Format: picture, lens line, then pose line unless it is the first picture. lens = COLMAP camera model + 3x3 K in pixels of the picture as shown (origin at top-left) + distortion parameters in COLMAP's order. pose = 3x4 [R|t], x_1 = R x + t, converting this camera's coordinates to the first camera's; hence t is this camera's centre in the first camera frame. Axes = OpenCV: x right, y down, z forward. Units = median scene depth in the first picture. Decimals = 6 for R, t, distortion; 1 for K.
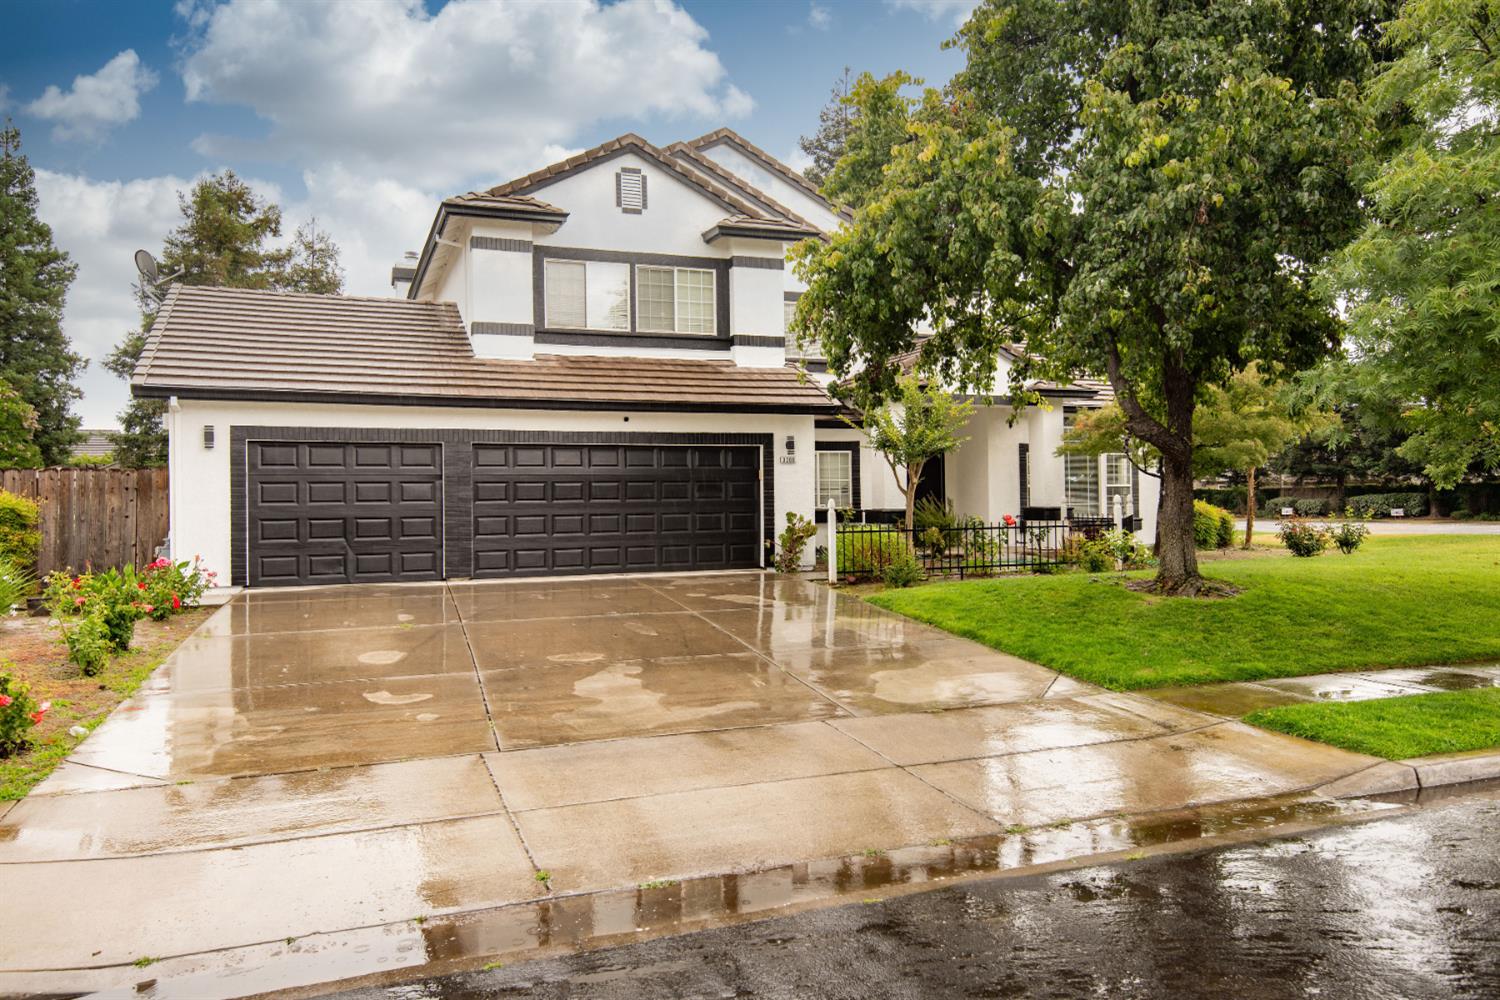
lens RADIAL K [[1055.8, 0, 750.0], [0, 1055.8, 500.0], [0, 0, 1]] dist [0.028936, 0.006789]
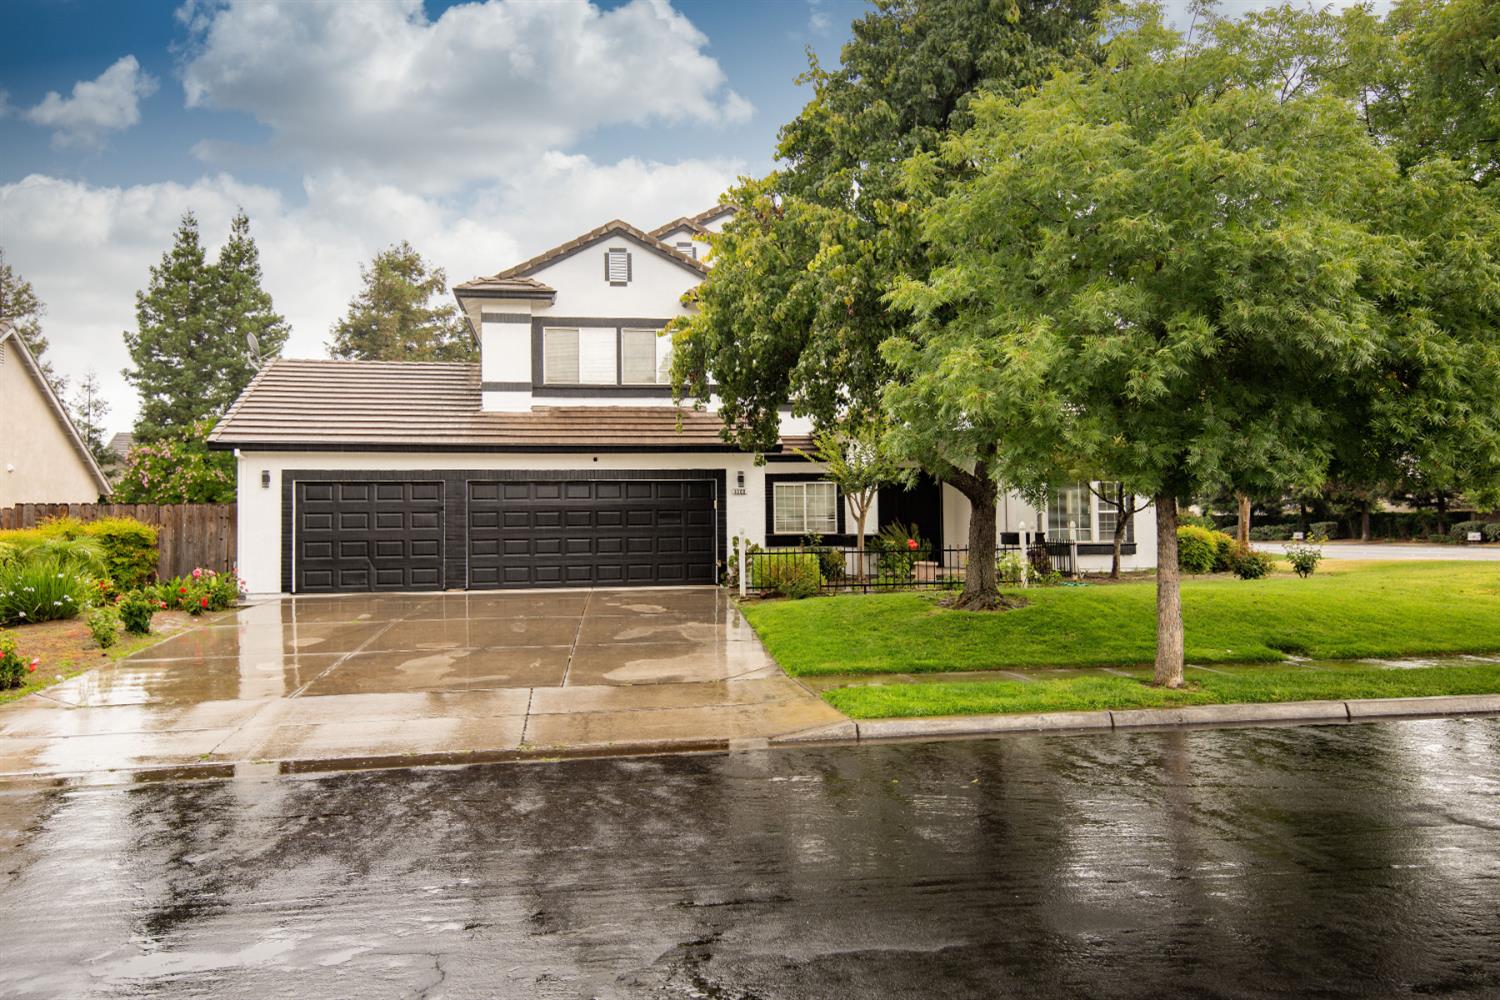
lens RADIAL K [[1055.8, 0, 750.0], [0, 1055.8, 500.0], [0, 0, 1]] dist [0.028936, 0.006789]
pose [[0.980447, -0.003983, -0.196743, 0.274924], [-0.000188, 0.999776, -0.021175, -0.004317], [0.196783, 0.020798, 0.980226, -0.137777]]
